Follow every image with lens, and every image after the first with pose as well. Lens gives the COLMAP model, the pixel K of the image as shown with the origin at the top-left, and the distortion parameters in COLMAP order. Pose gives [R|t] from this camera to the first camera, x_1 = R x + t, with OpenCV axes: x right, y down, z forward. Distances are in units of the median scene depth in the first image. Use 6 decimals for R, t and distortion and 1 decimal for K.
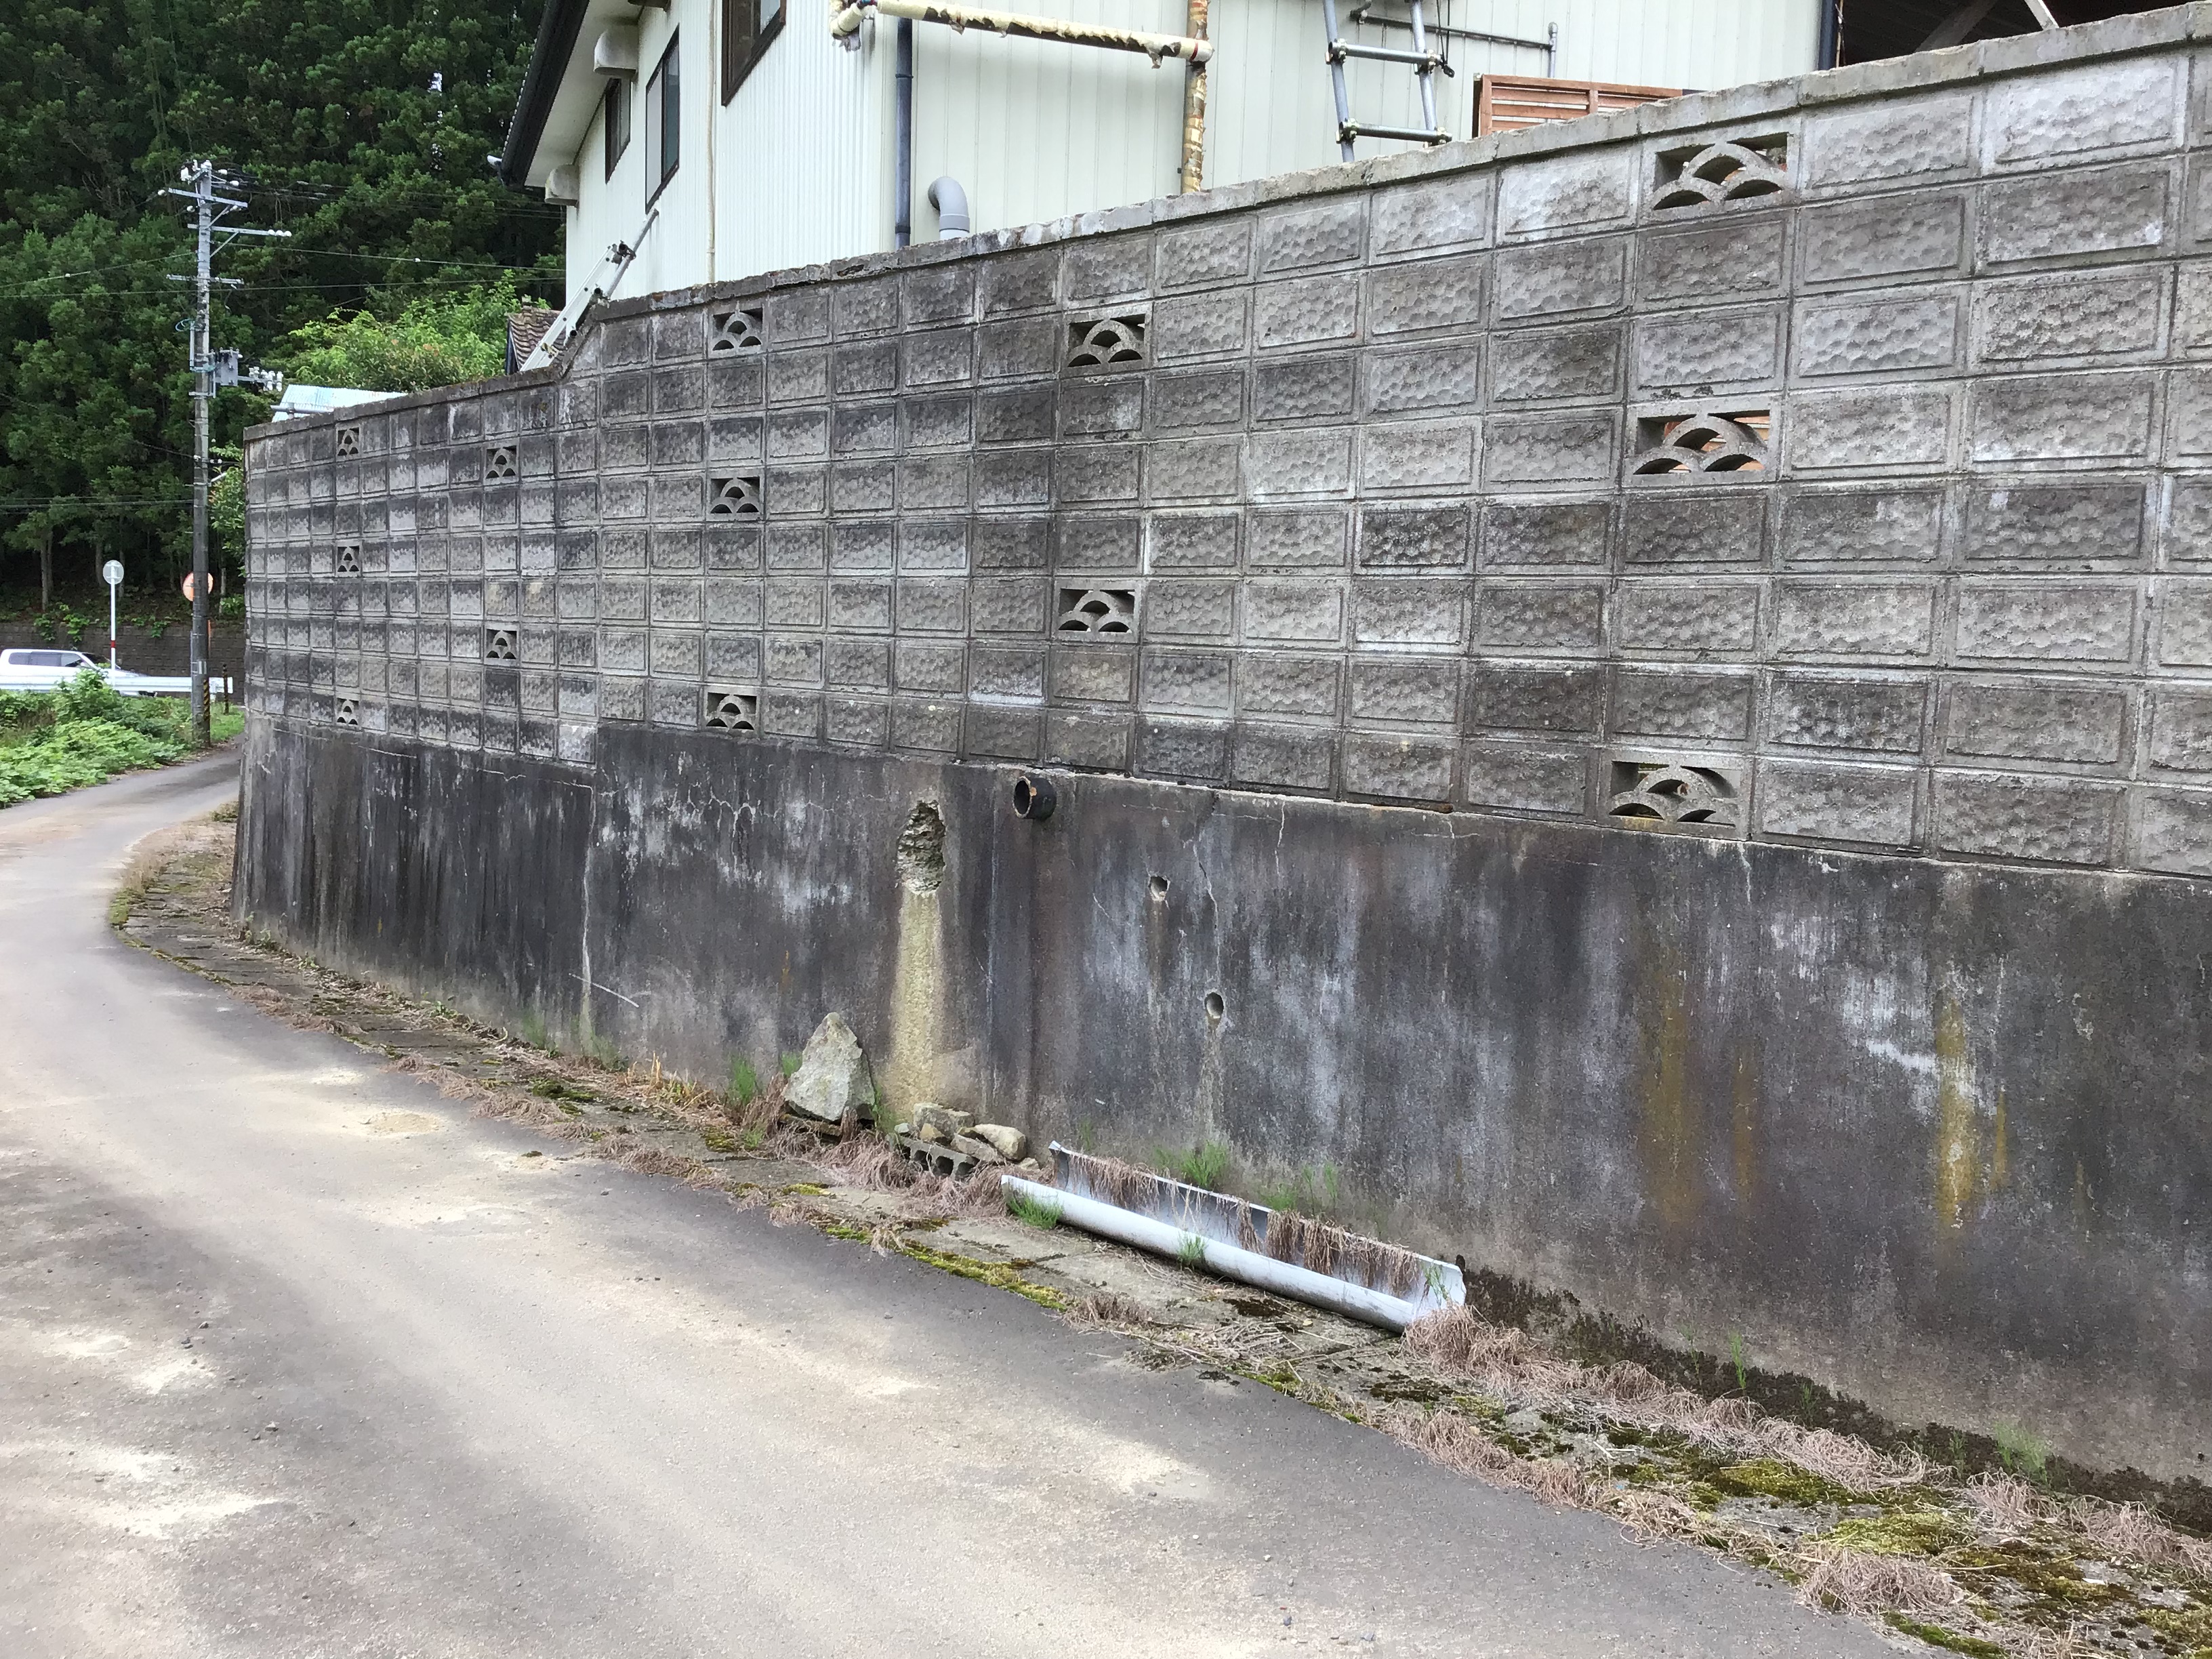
lens RADIAL K [[2021.6, 0, 1109.8], [0, 2021.6, 838.7], [0, 0, 1]] dist [0.095379, -0.182830]
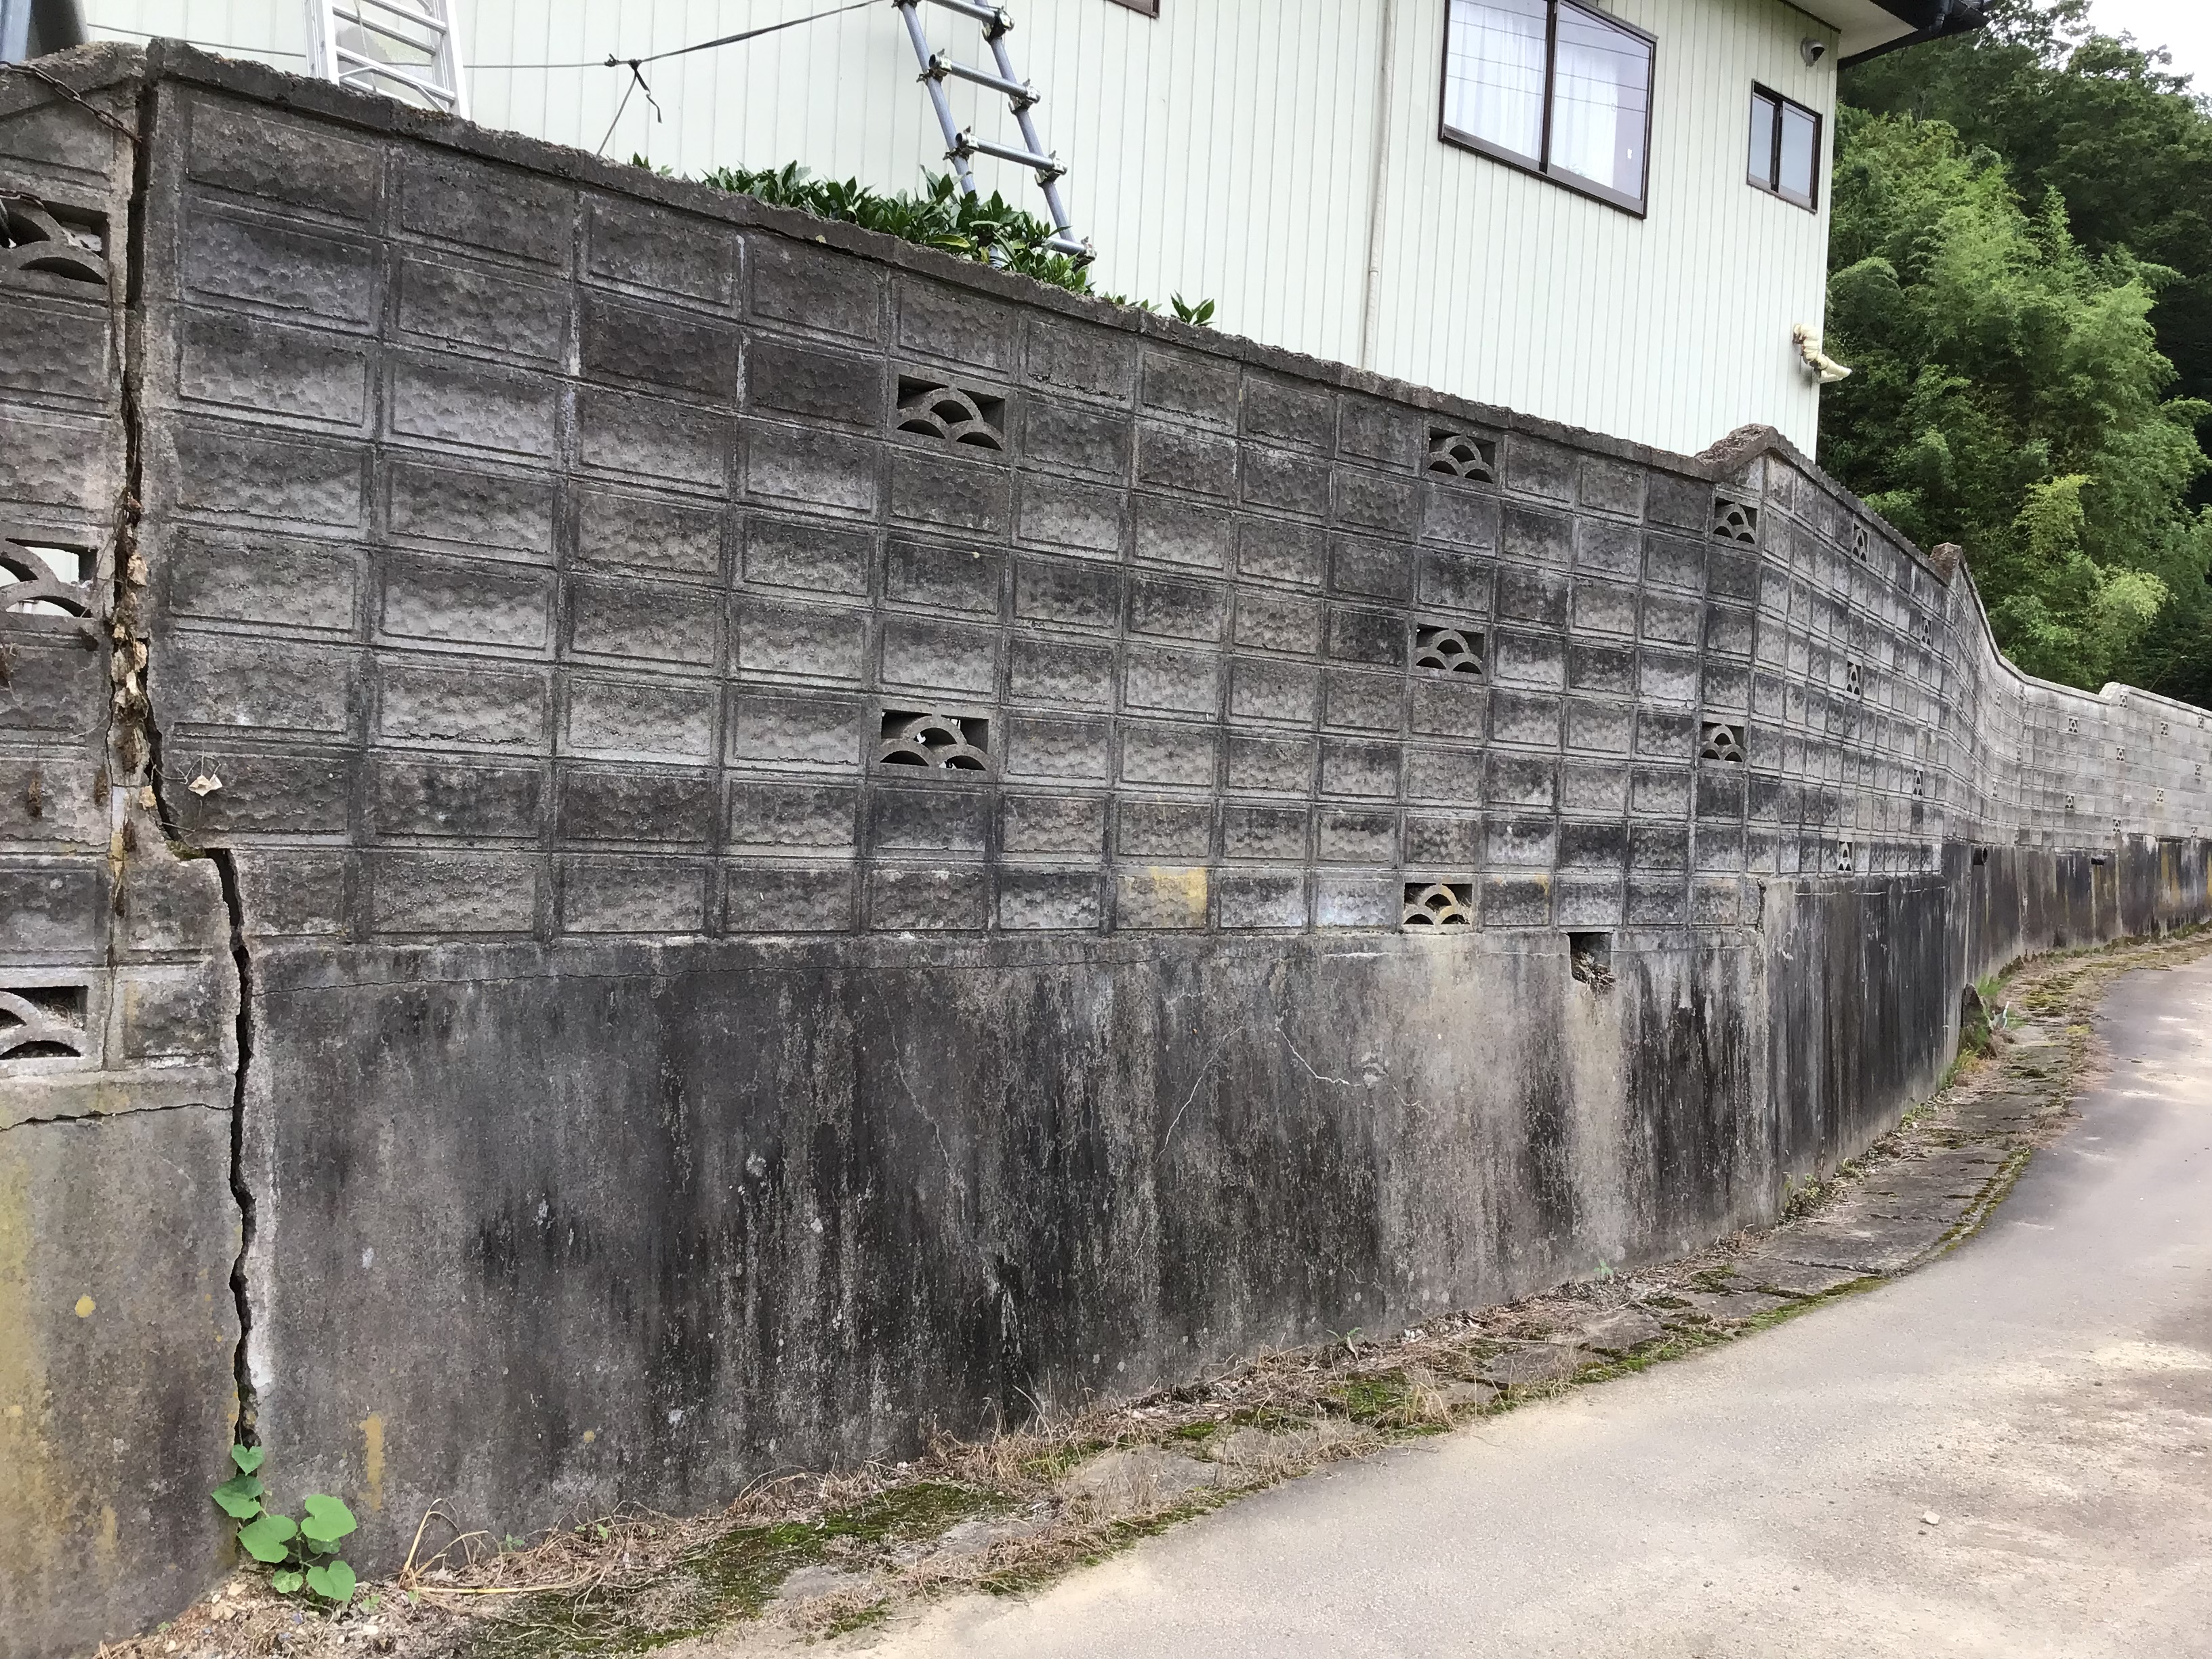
lens RADIAL K [[2021.6, 0, 1122.0], [0, 2021.6, 830.7], [0, 0, 1]] dist [0.095379, -0.182830]
pose [[-0.367317, -0.062852, 0.927970, -1.238536], [0.027877, 0.996522, 0.078530, -0.174334], [-0.929678, 0.054714, -0.364287, 1.873271]]
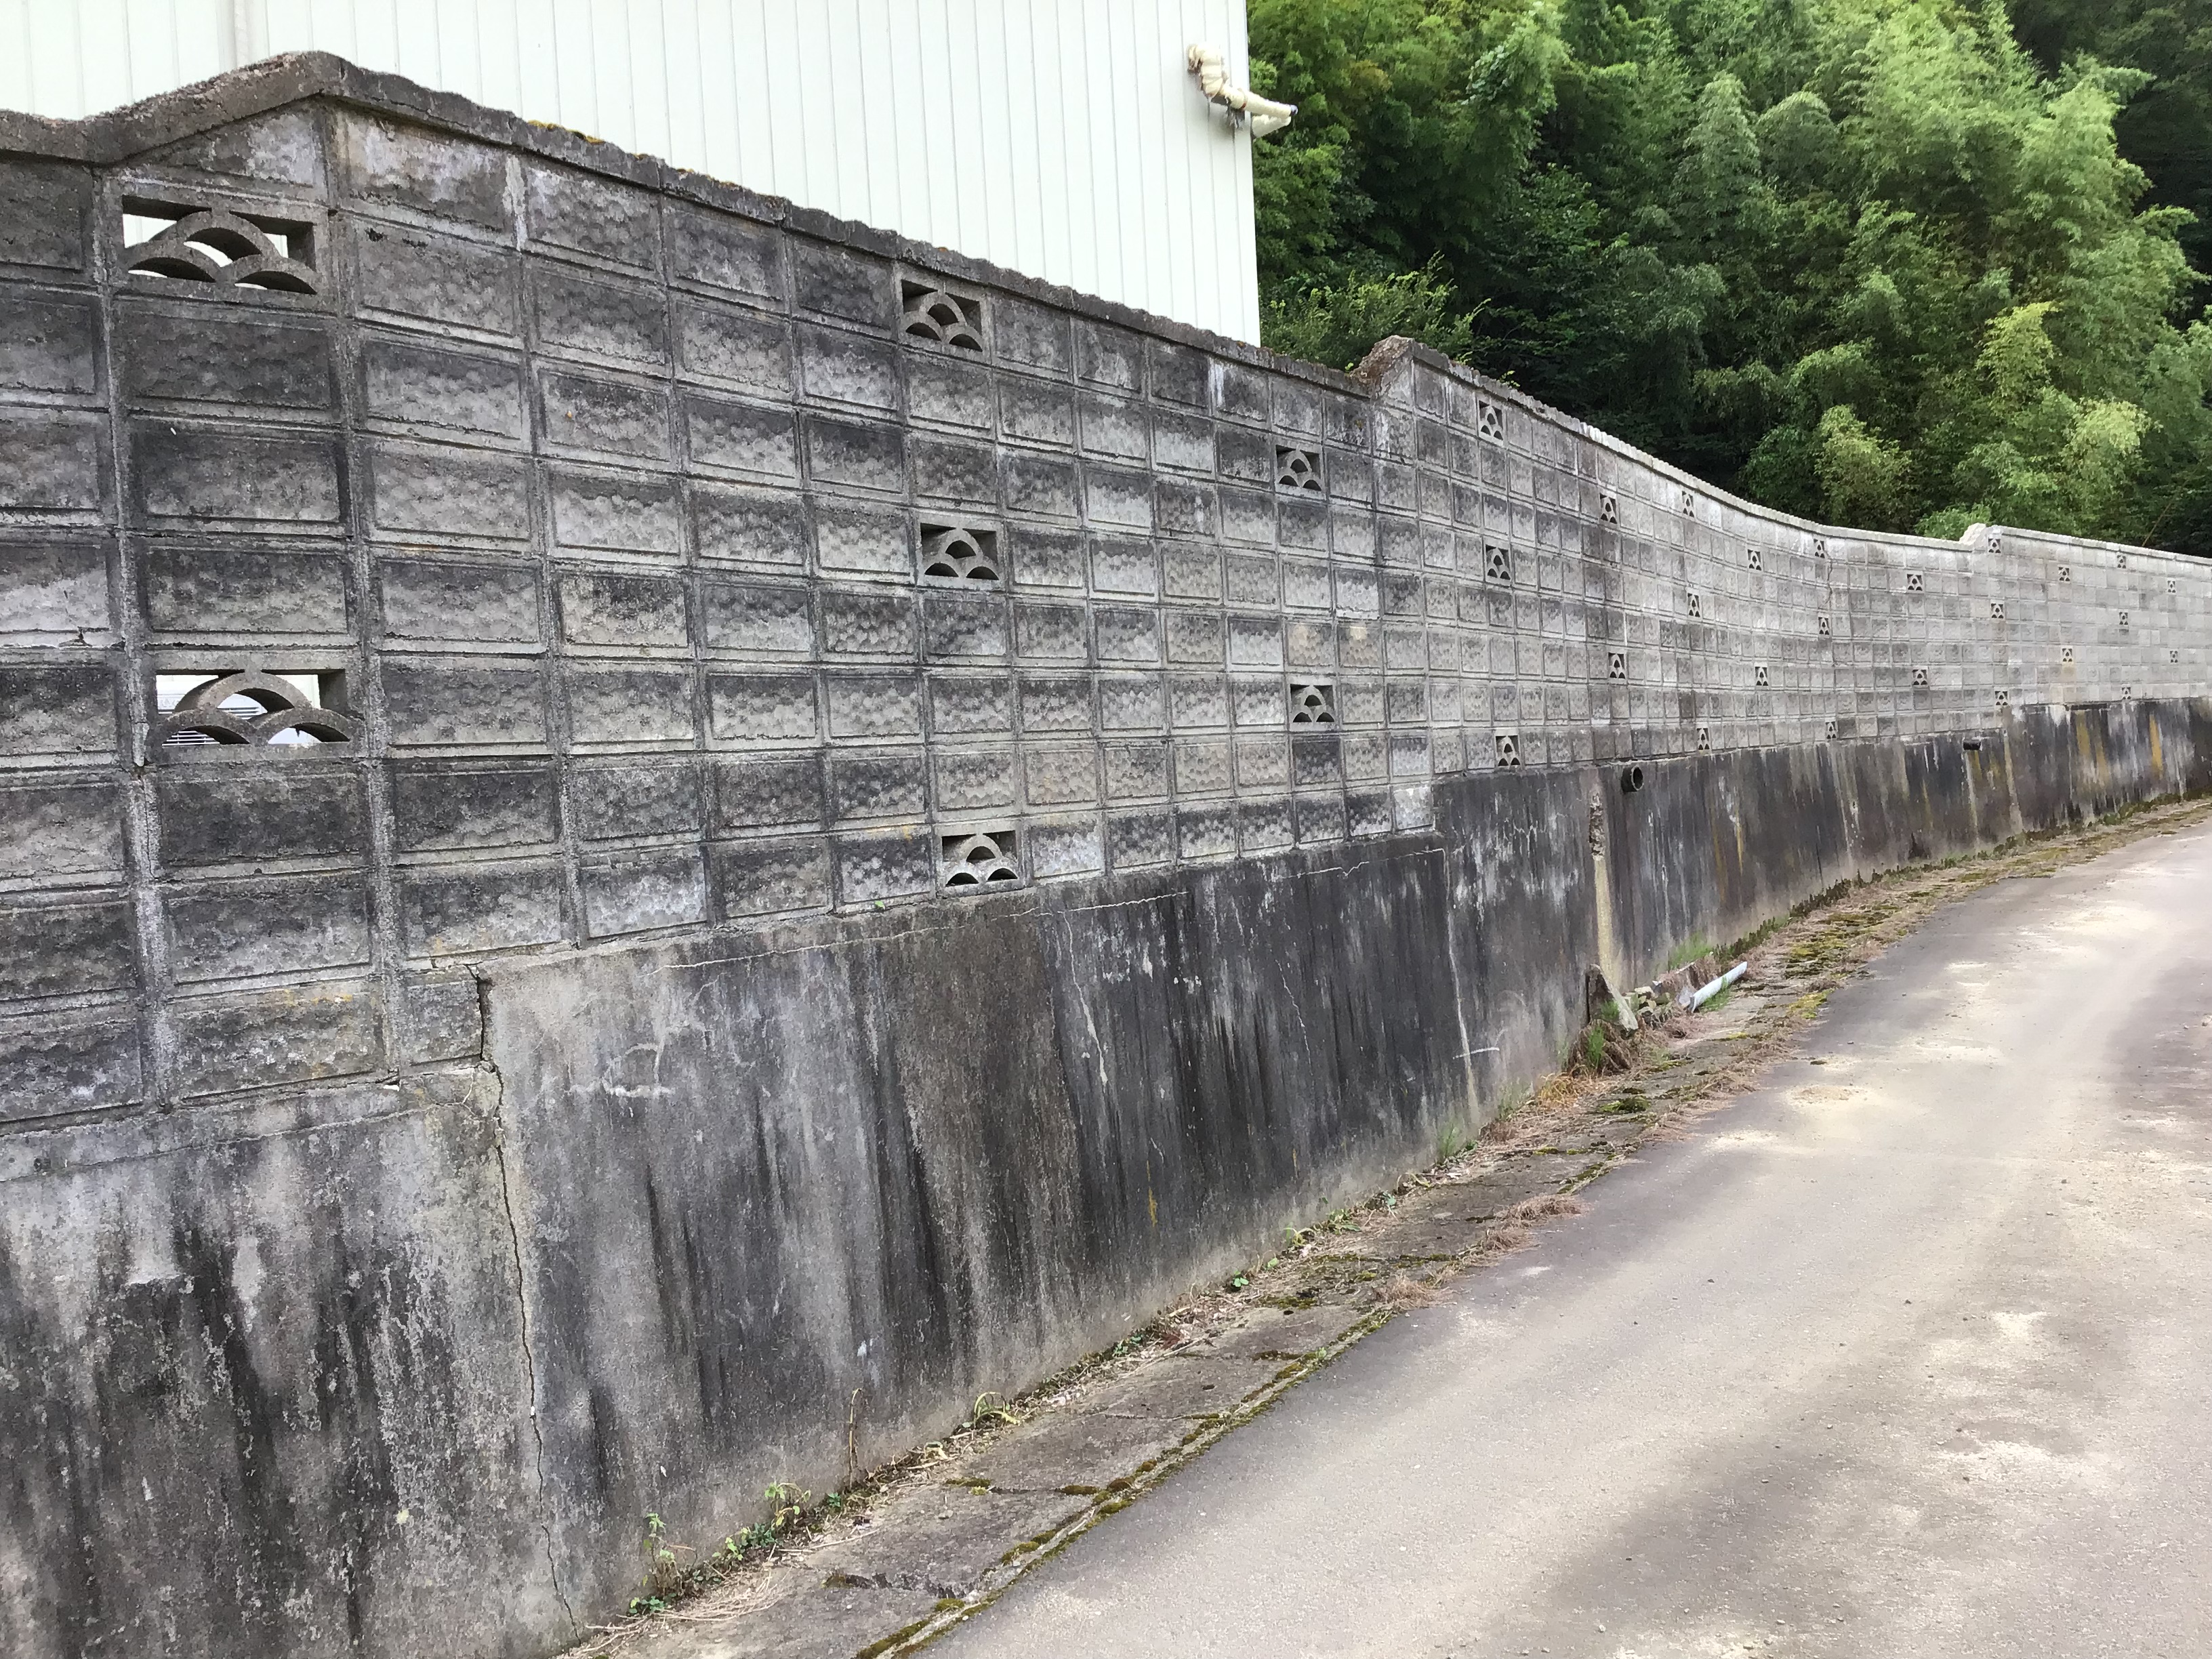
lens RADIAL K [[2021.6, 0, 1115.2], [0, 2021.6, 819.1], [0, 0, 1]] dist [0.095379, -0.182830]
pose [[-0.331910, -0.038259, 0.942535, -0.998035], [0.135600, 0.986865, 0.087810, -0.129948], [-0.933514, 0.156953, -0.322362, 1.327426]]
